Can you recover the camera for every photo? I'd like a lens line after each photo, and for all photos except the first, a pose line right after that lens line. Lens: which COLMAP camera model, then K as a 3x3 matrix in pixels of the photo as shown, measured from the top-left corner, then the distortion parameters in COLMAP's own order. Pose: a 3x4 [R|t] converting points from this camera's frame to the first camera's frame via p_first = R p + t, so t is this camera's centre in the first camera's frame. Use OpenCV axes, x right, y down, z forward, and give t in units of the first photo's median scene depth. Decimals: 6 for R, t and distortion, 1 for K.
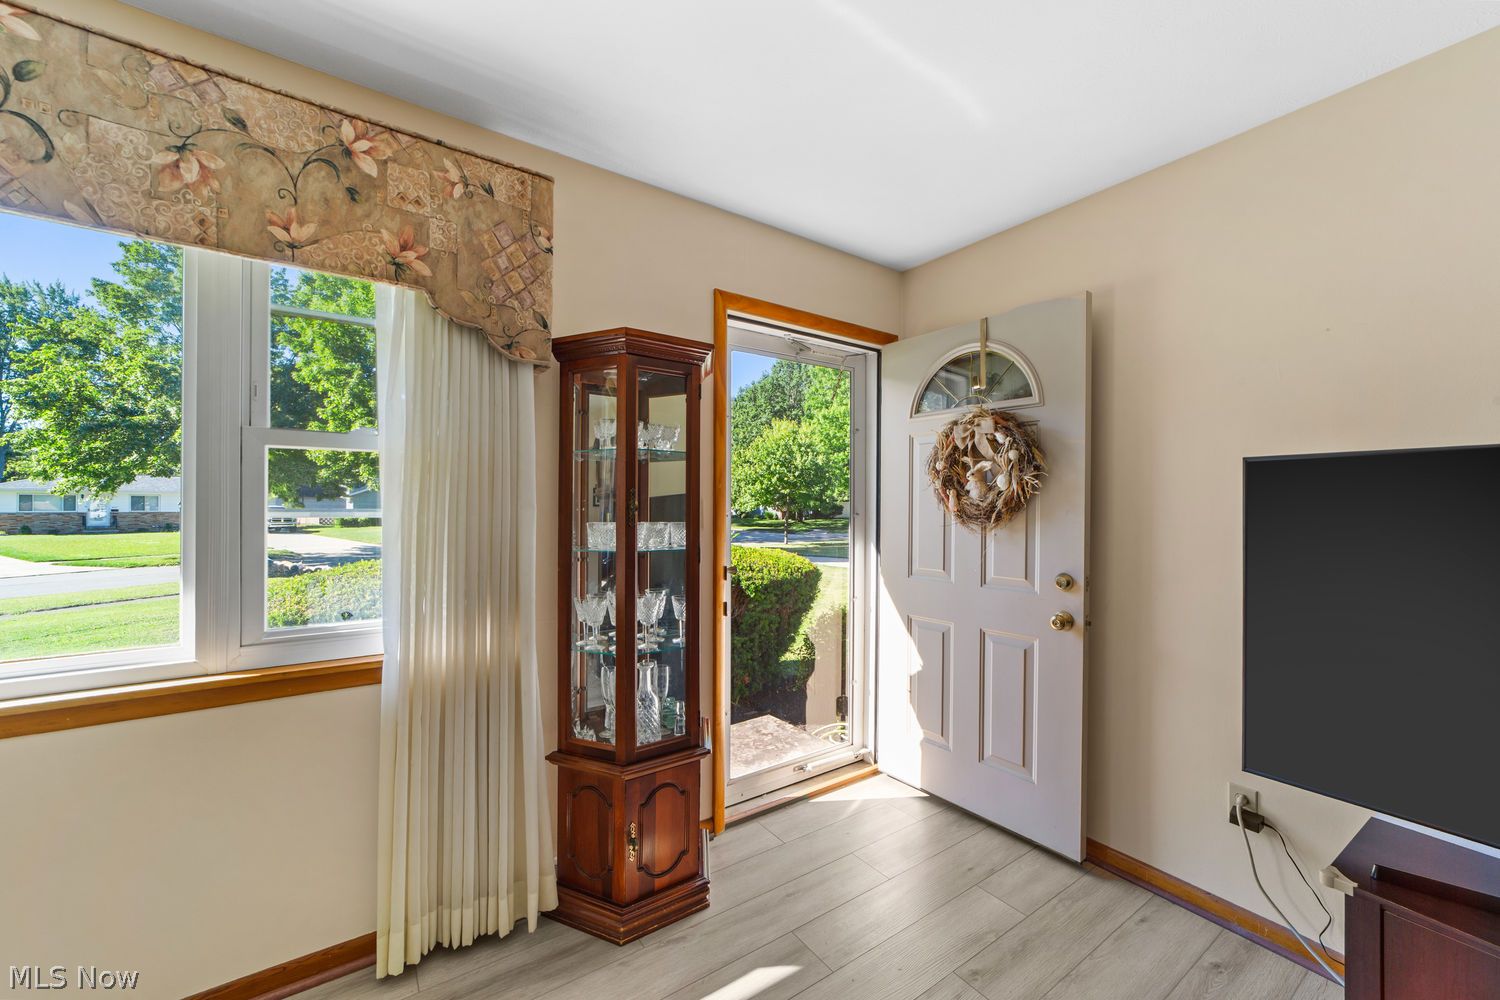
lens RADIAL K [[582.5, 0, 750.3], [0, 582.5, 506.1], [0, 0, 1]] dist [-0.008550, 0.004487]
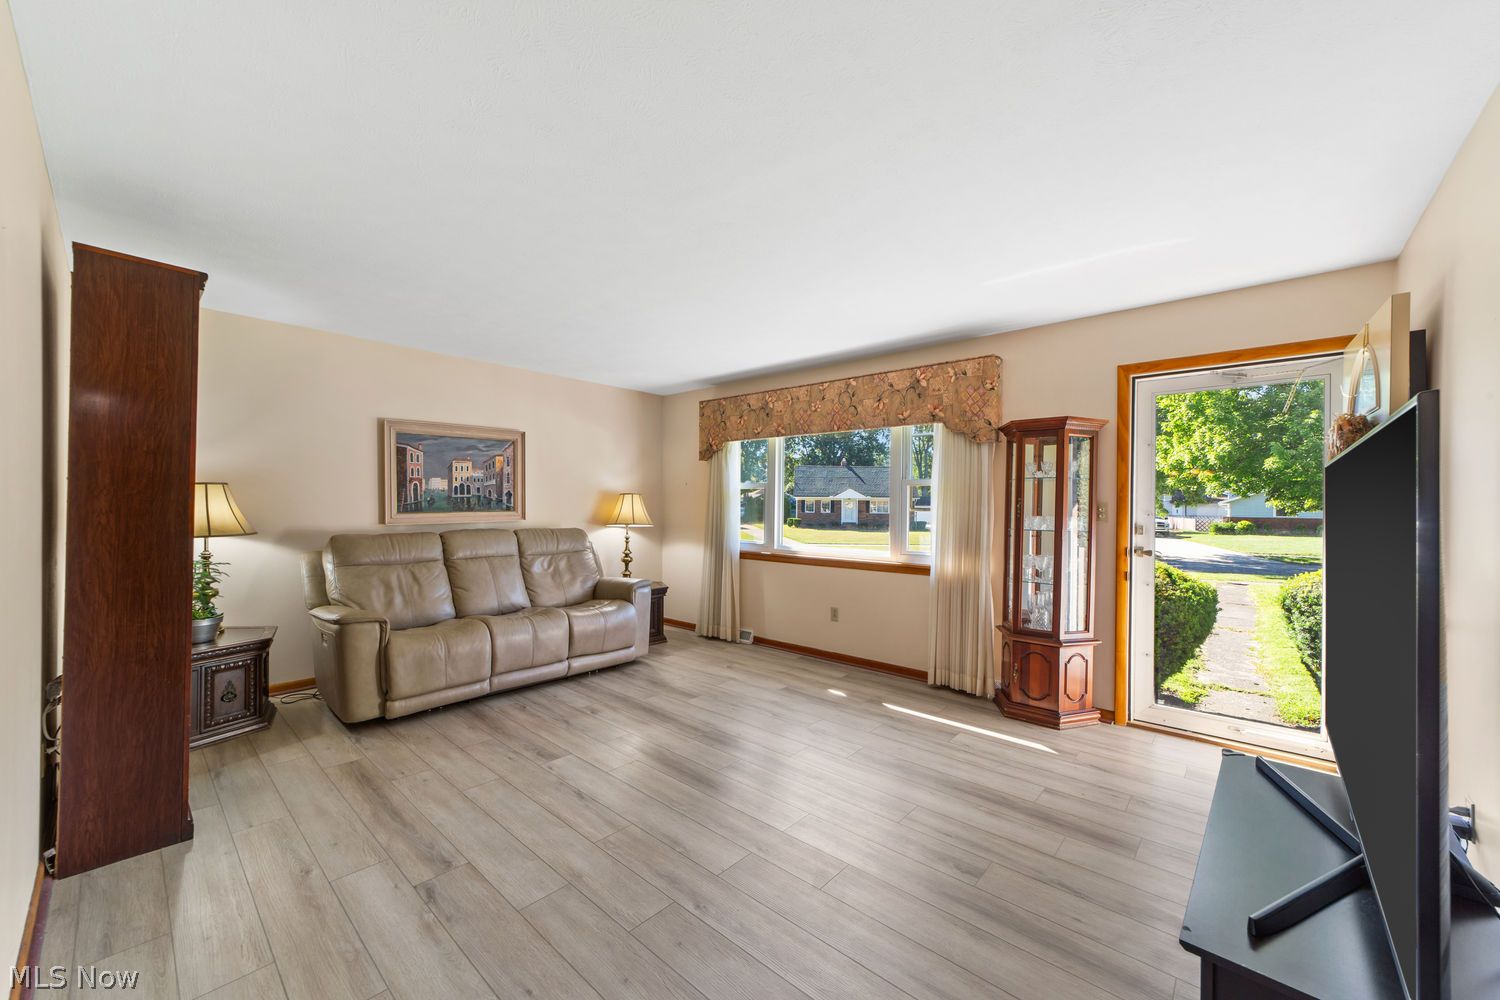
lens RADIAL K [[582.5, 0, 729.3], [0, 582.5, 508.4], [0, 0, 1]] dist [-0.008550, 0.004487]
pose [[0.215585, -0.001929, -0.976483, 1.618218], [-0.005541, 0.999980, -0.003198, 0.015015], [0.976469, 0.006100, 0.215570, -0.427579]]
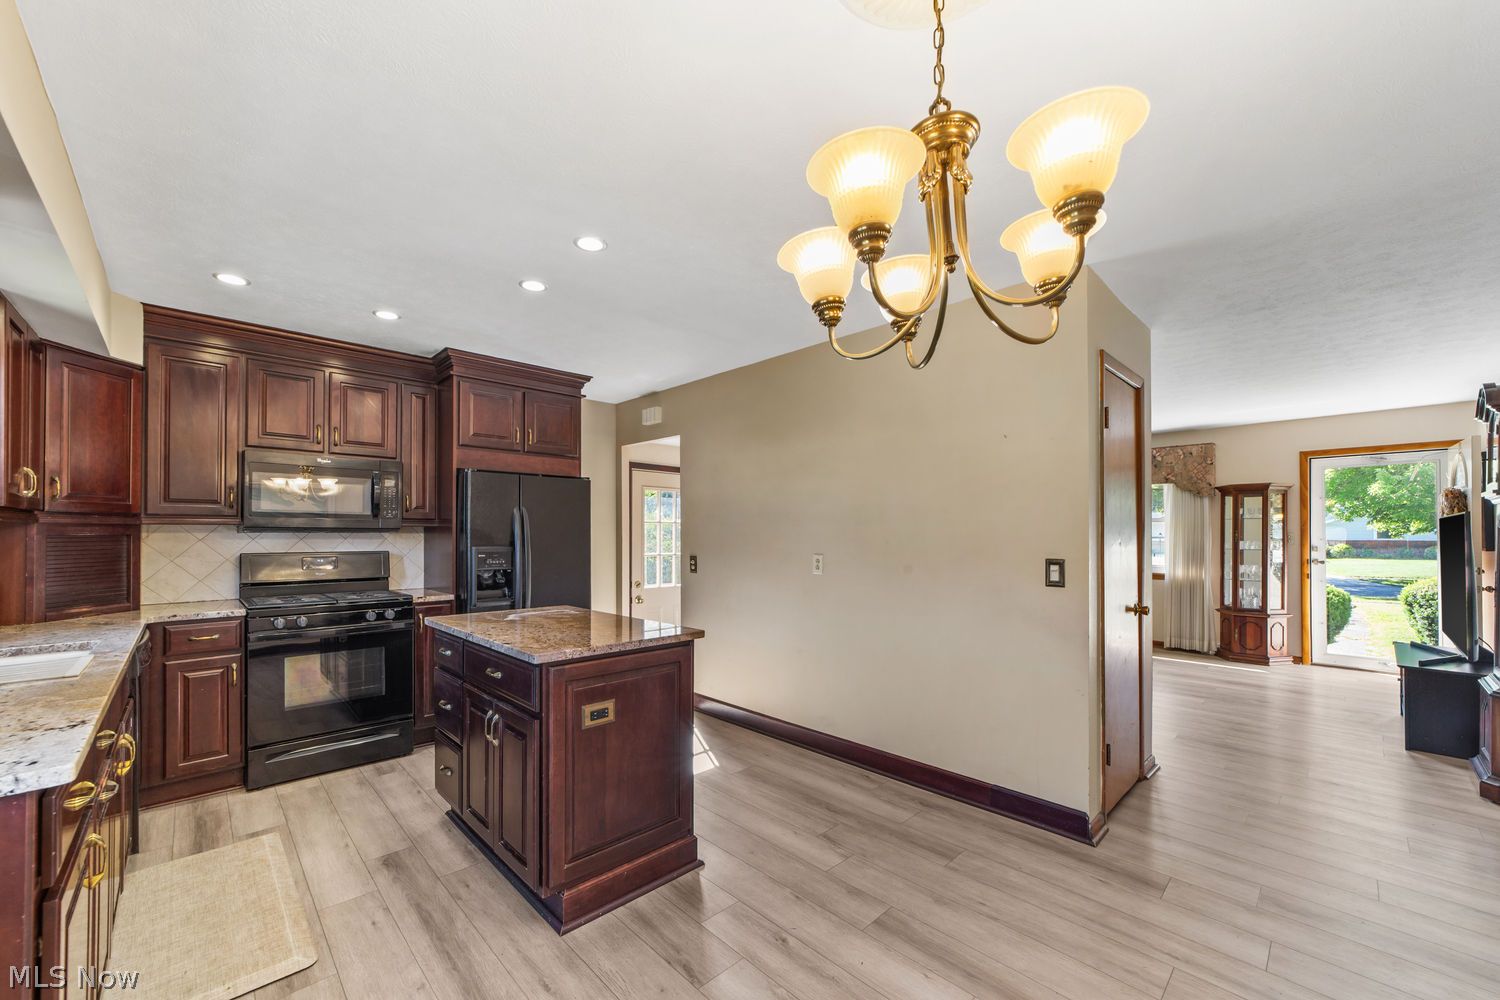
lens RADIAL K [[582.5, 0, 727.5], [0, 582.5, 529.2], [0, 0, 1]] dist [-0.008550, 0.004487]
pose [[0.133707, -0.016667, -0.990881, 2.883187], [0.004337, 0.999859, -0.016233, 0.001469], [0.991011, -0.002127, 0.133761, -2.504928]]
